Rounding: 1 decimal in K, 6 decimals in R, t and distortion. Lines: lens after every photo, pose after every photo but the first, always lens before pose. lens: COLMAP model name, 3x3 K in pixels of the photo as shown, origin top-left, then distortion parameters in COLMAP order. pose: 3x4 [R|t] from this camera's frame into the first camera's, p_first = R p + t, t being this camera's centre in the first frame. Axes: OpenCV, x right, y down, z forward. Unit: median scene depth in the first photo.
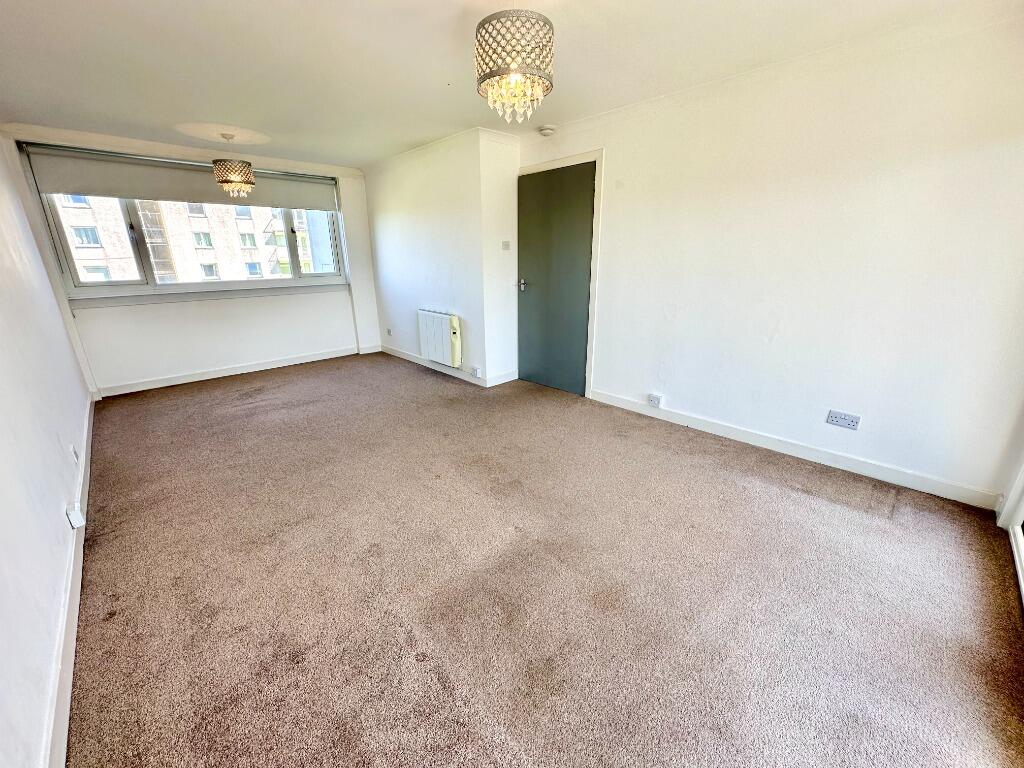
lens RADIAL K [[405.0, 0, 511.2], [0, 405.0, 381.6], [0, 0, 1]] dist [0.003026, 0.000214]
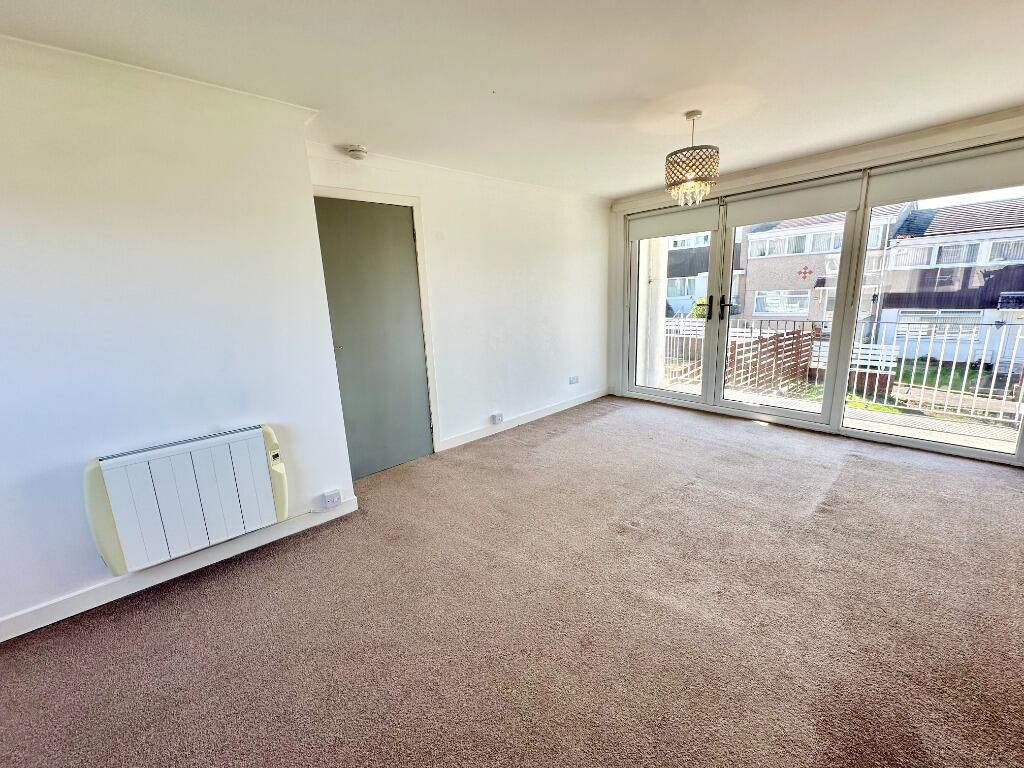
lens RADIAL K [[405.0, 0, 511.2], [0, 405.0, 381.6], [0, 0, 1]] dist [0.003026, 0.000214]
pose [[0.007847, -0.196890, 0.980394, -0.822214], [0.330898, 0.925701, 0.183258, -0.267539], [-0.943634, 0.322972, 0.072414, 0.865199]]
